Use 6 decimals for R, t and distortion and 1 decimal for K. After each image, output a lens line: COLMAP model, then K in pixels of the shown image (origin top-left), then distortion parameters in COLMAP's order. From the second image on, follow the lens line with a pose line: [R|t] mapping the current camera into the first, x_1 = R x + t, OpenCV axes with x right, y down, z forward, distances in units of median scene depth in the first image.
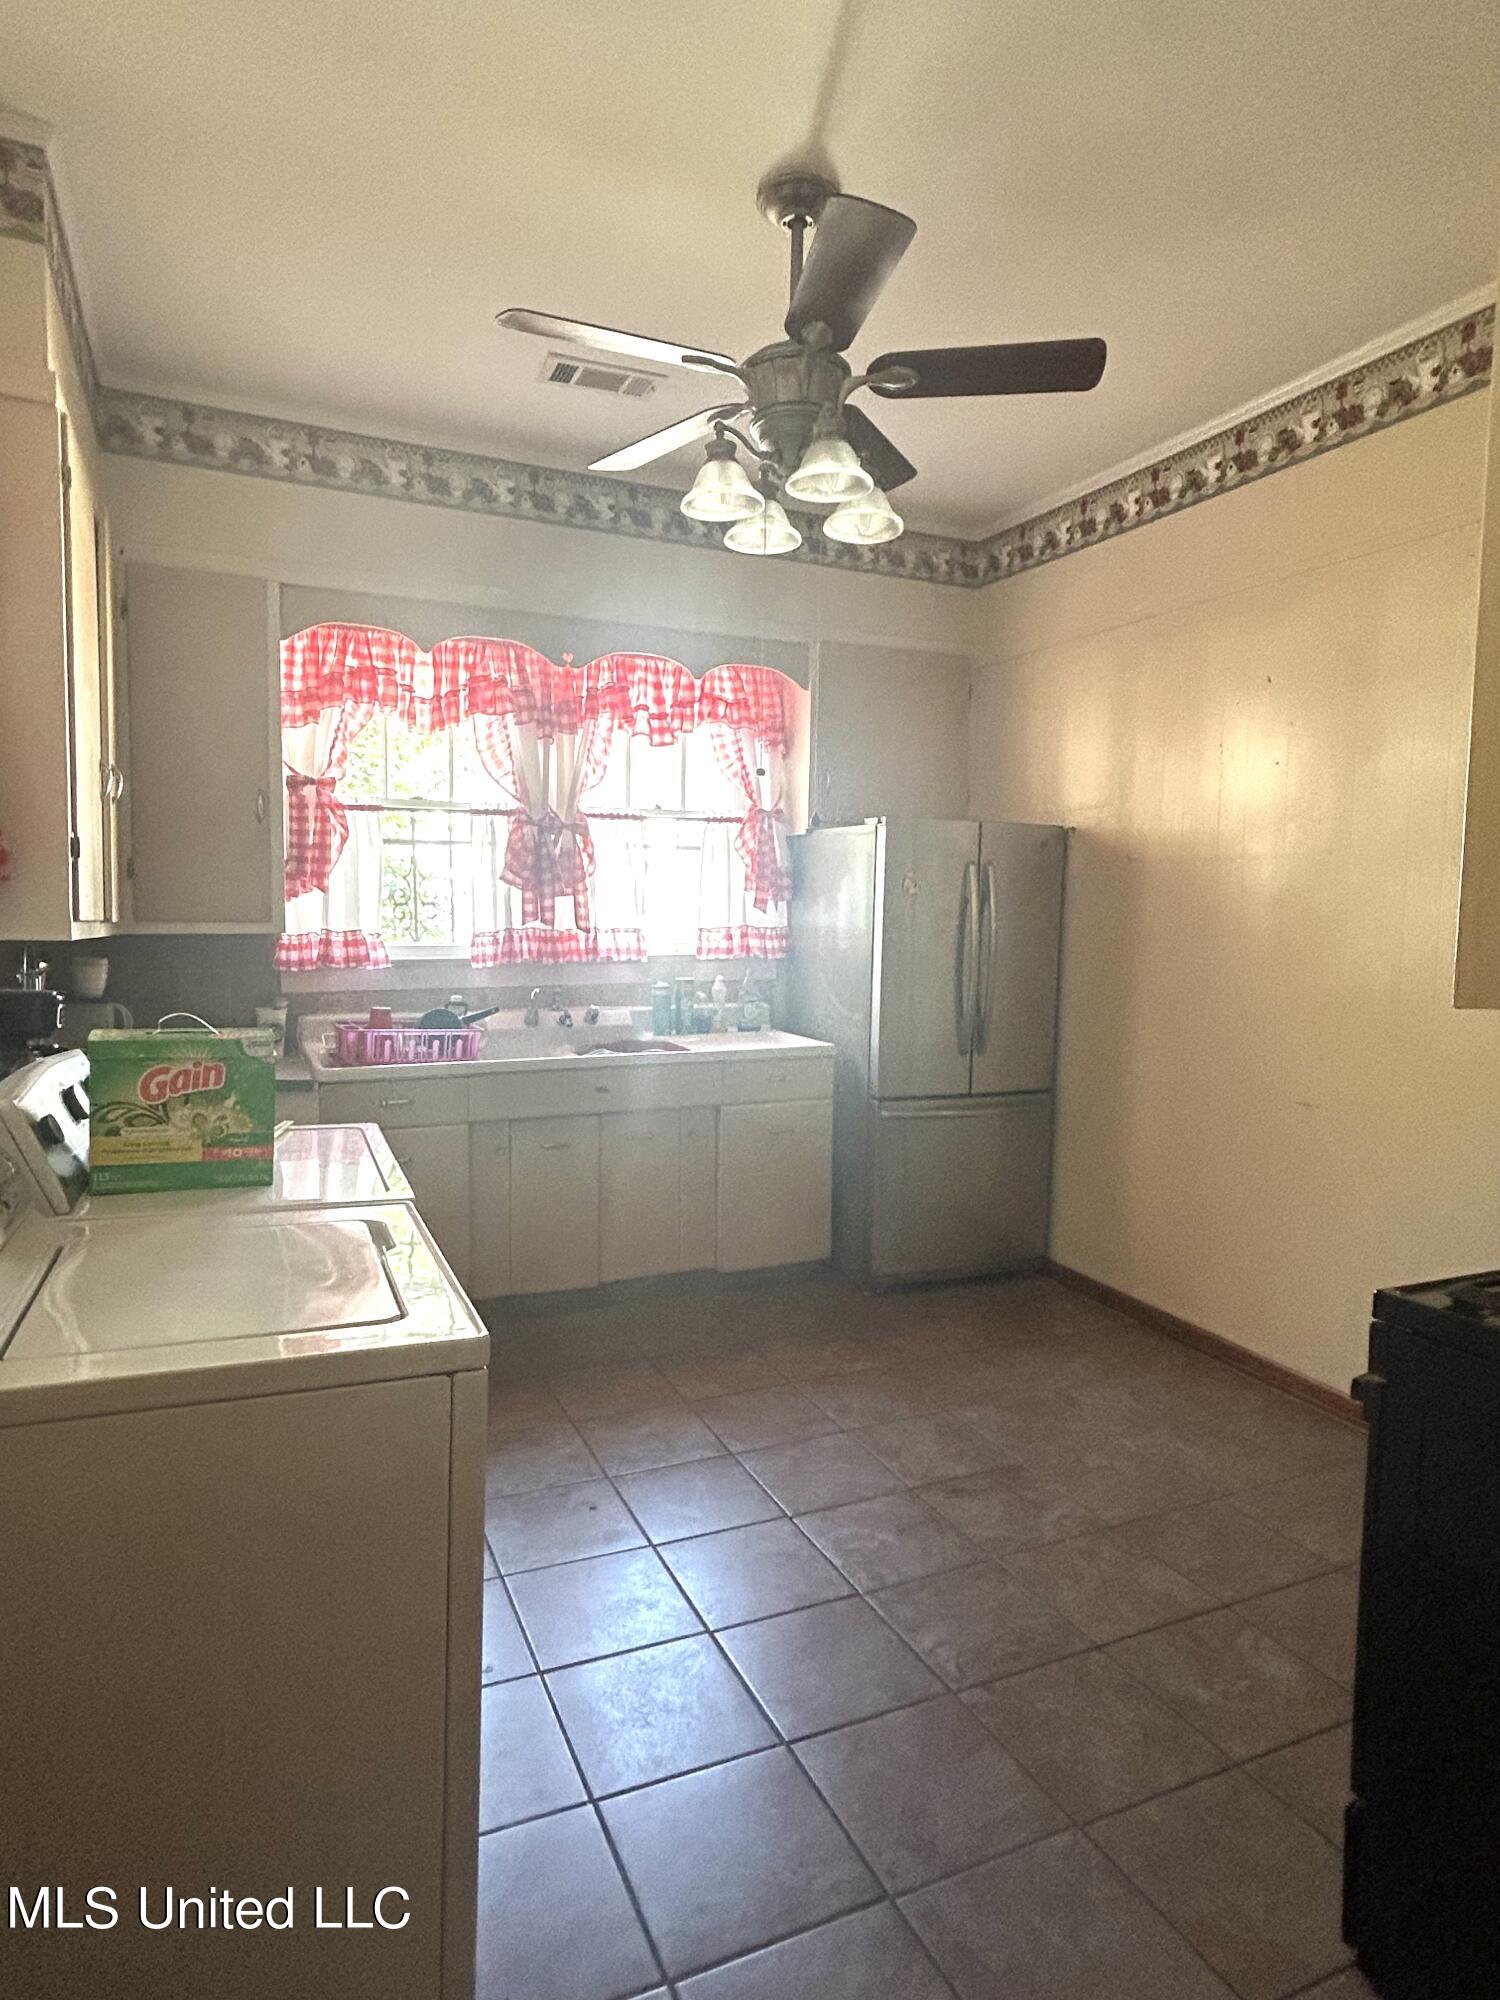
lens RADIAL K [[1144.6, 0, 752.9], [0, 1144.6, 1000.2], [0, 0, 1]] dist [0.005082, 0.001281]
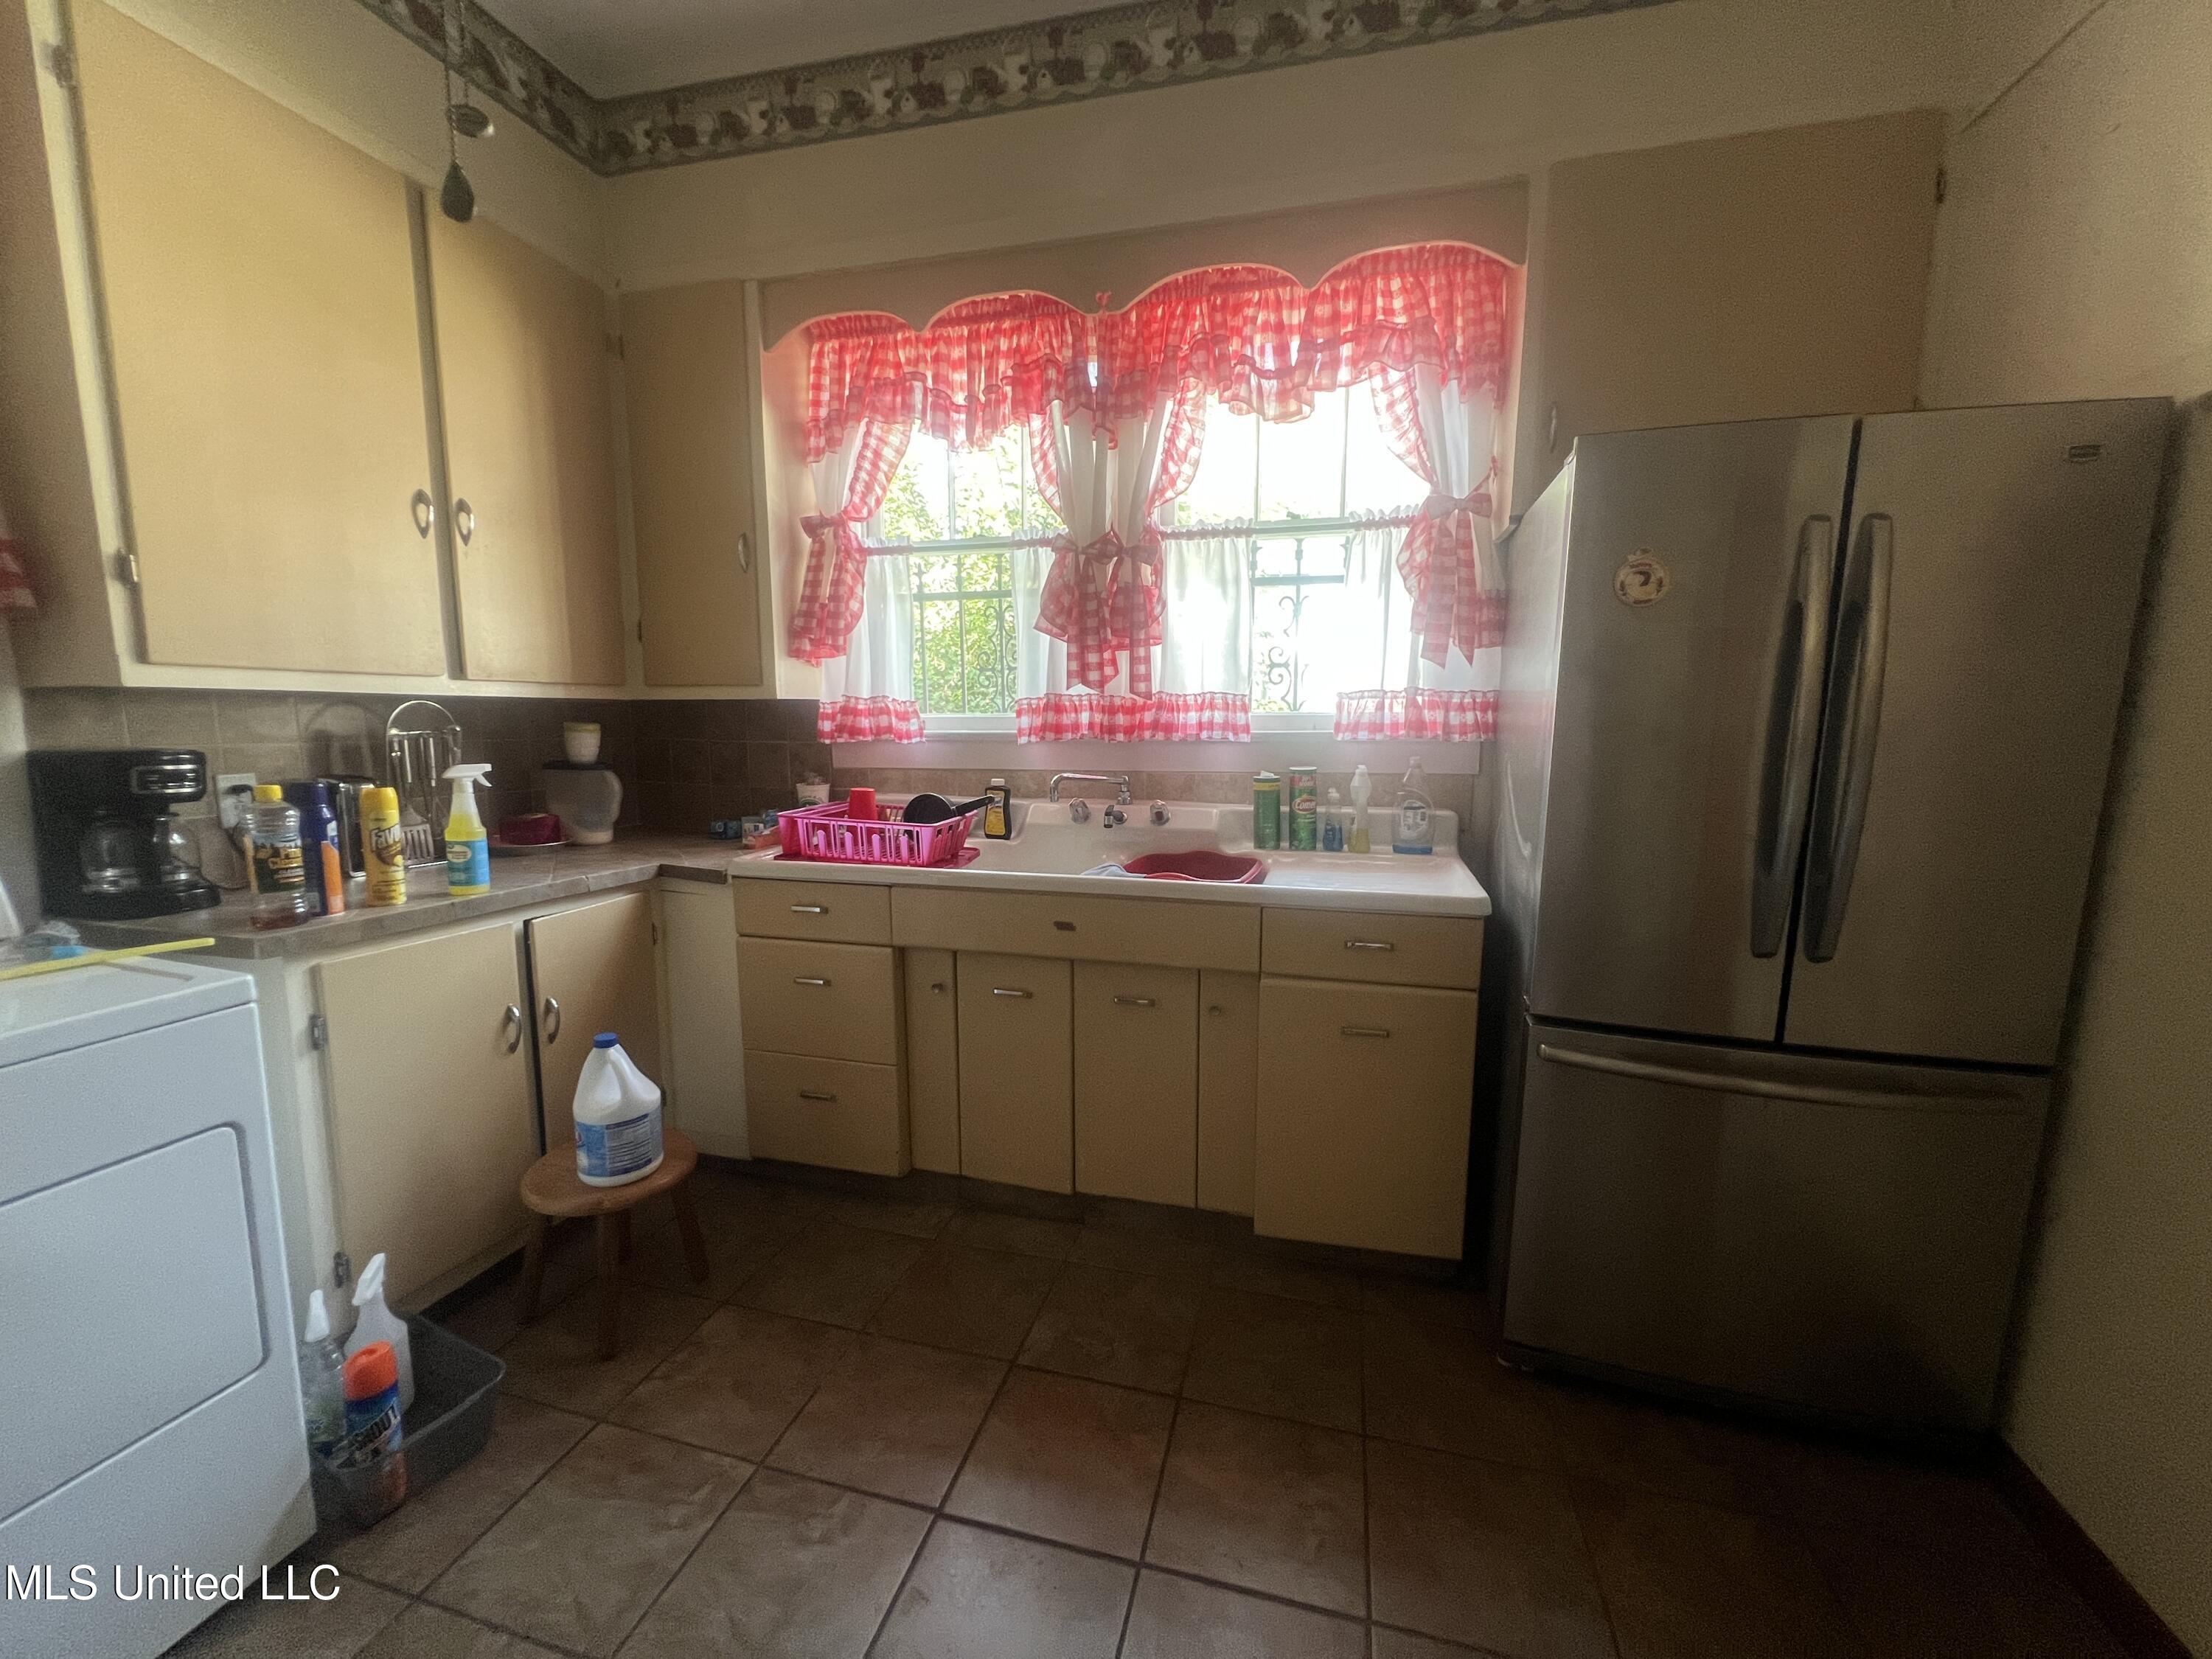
lens RADIAL K [[886.2, 0, 1111.1], [0, 886.2, 832.5], [0, 0, 1]] dist [-0.005194, 0.000757]
pose [[0.772658, 0.079932, -0.629770, 0.199713], [-0.044115, 0.996404, 0.072342, -0.014890], [0.633287, -0.028113, 0.773406, 0.561961]]
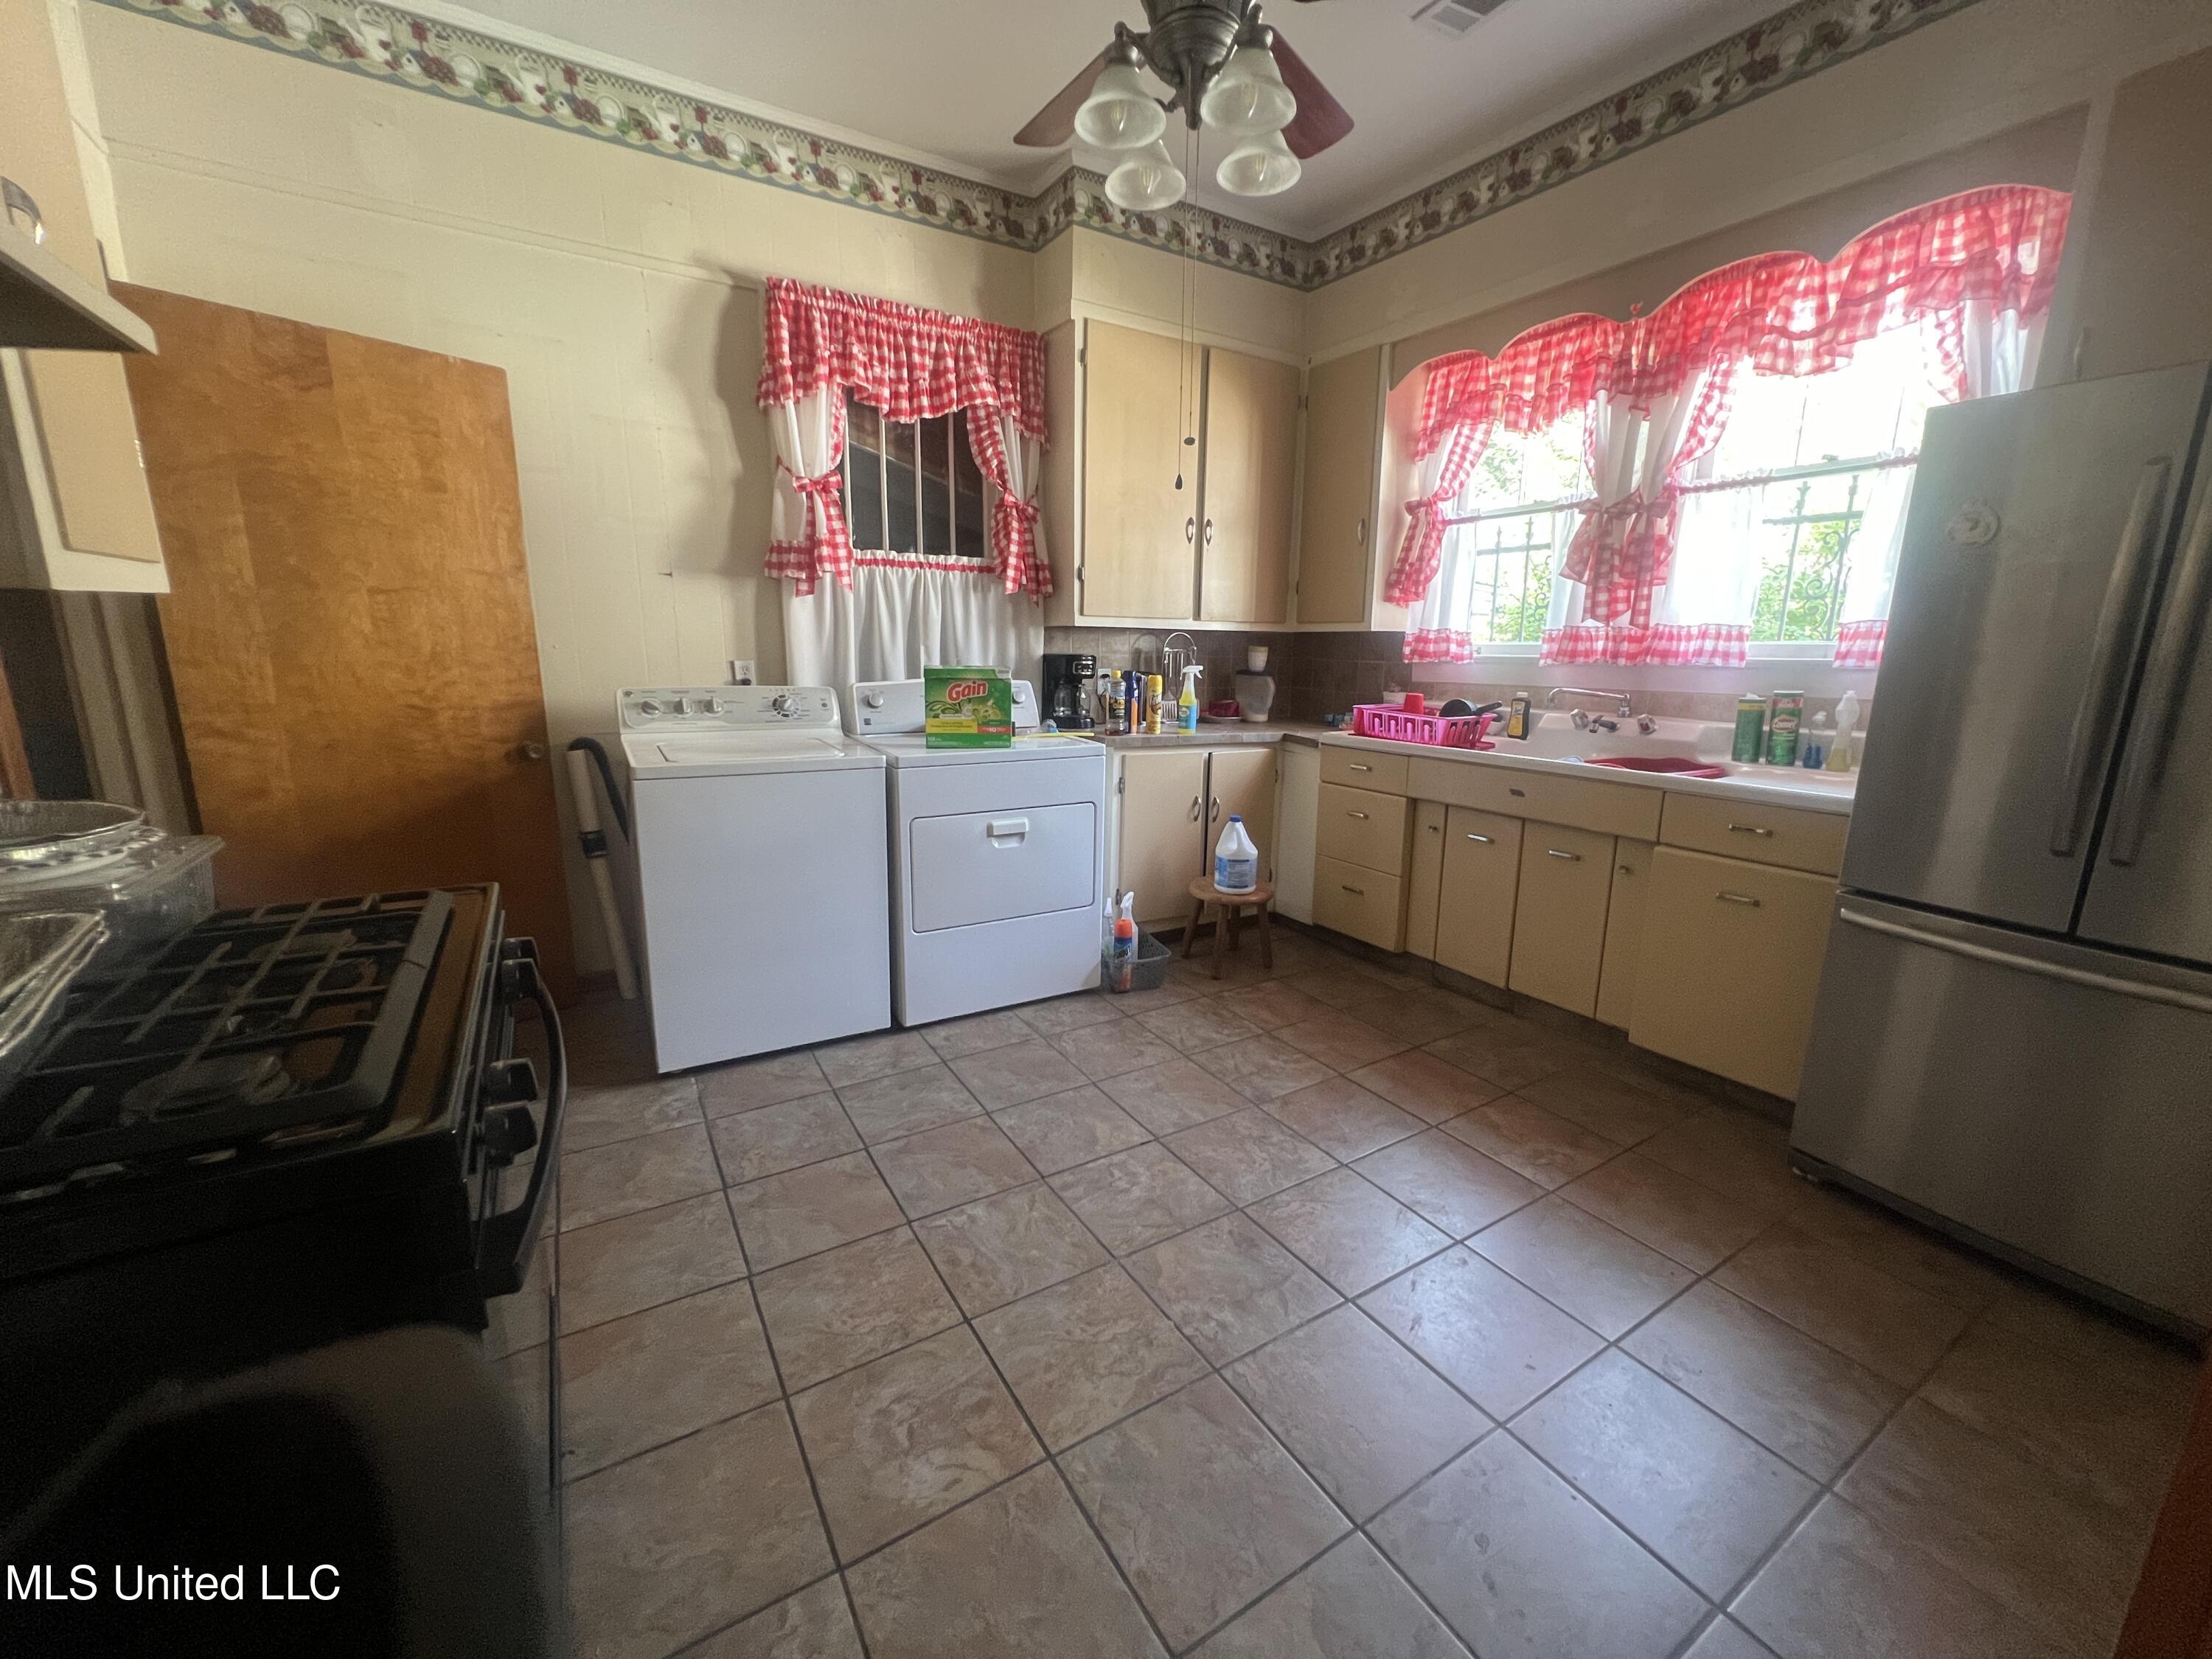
lens RADIAL K [[880.1, 0, 1113.4], [0, 880.1, 831.6], [0, 0, 1]] dist [-0.006441, 0.000353]
pose [[0.125685, 0.201507, -0.971390, 0.503907], [-0.082661, 0.977877, 0.192157, -0.003105], [0.988621, 0.056145, 0.139561, 0.518019]]
